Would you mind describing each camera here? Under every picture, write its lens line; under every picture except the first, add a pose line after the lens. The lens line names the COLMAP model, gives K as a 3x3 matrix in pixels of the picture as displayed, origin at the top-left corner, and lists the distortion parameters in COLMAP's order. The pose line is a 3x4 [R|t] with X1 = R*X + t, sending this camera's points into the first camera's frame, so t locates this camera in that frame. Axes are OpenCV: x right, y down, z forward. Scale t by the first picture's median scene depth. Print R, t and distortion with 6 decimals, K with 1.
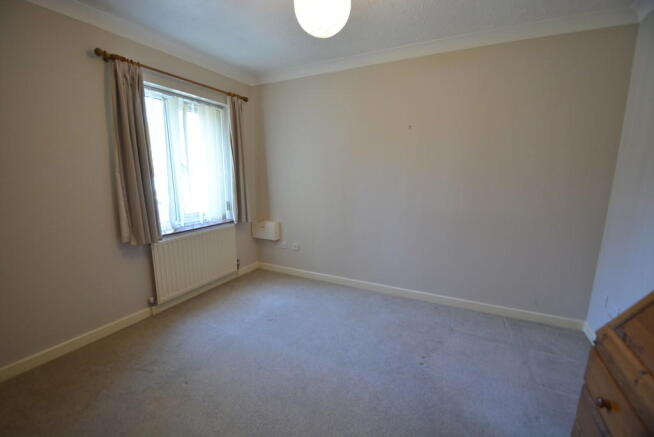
lens RADIAL K [[290.2, 0, 326.4], [0, 290.2, 231.7], [0, 0, 1]] dist [0.000272, 0.000044]
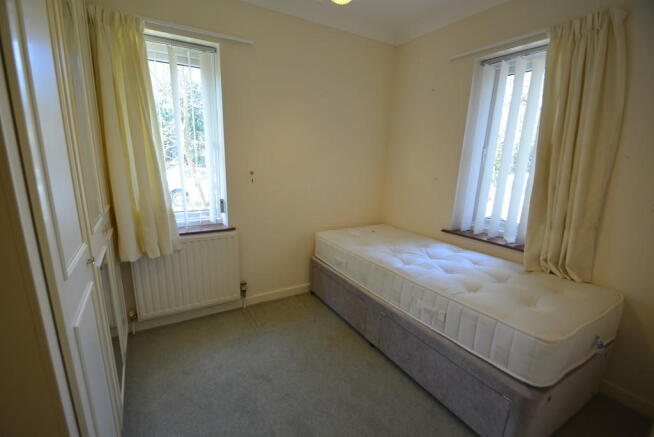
lens RADIAL K [[290.2, 0, 326.4], [0, 290.2, 231.7], [0, 0, 1]] dist [0.000272, 0.000044]
pose [[0.858381, 0.143237, -0.492611, 0.205105], [-0.132683, 0.989545, 0.056530, -0.099023], [0.495558, 0.016837, 0.868412, 0.547421]]
